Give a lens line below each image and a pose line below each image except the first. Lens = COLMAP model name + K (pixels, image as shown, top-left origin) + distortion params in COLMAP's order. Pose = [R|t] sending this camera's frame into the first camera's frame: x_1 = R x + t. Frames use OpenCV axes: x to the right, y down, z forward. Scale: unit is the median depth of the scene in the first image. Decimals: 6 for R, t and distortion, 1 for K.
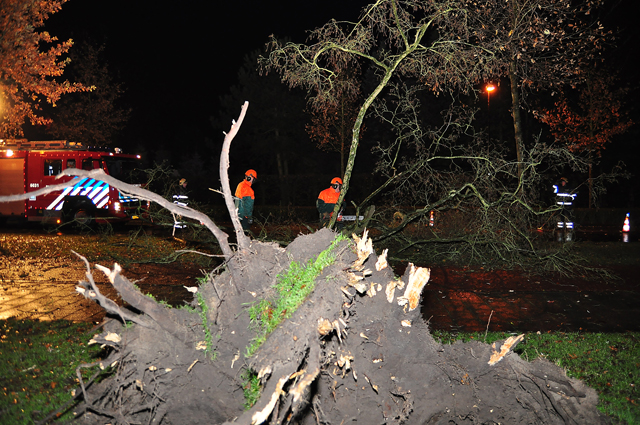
lens RADIAL K [[494.0, 0, 320.0], [0, 494.0, 216.4], [0, 0, 1]] dist [-0.088218, 0.075298]
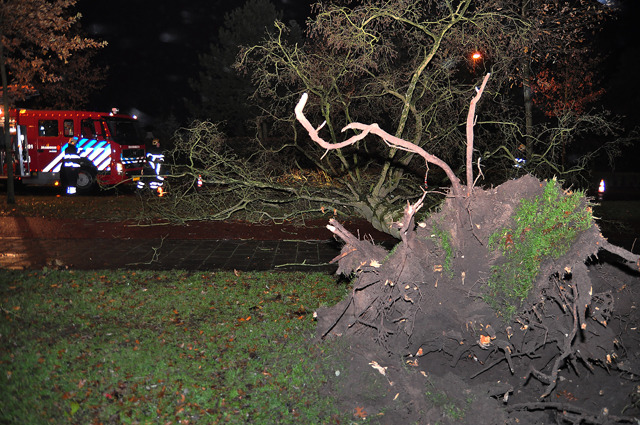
lens RADIAL K [[494.0, 0, 310.3], [0, 494.0, 244.0], [0, 0, 1]] dist [-0.088218, 0.075298]
pose [[0.994113, -0.013639, 0.107482, -0.168684], [0.000072, 0.992127, 0.125234, 0.010107], [-0.108344, -0.124489, 0.986288, -0.048392]]
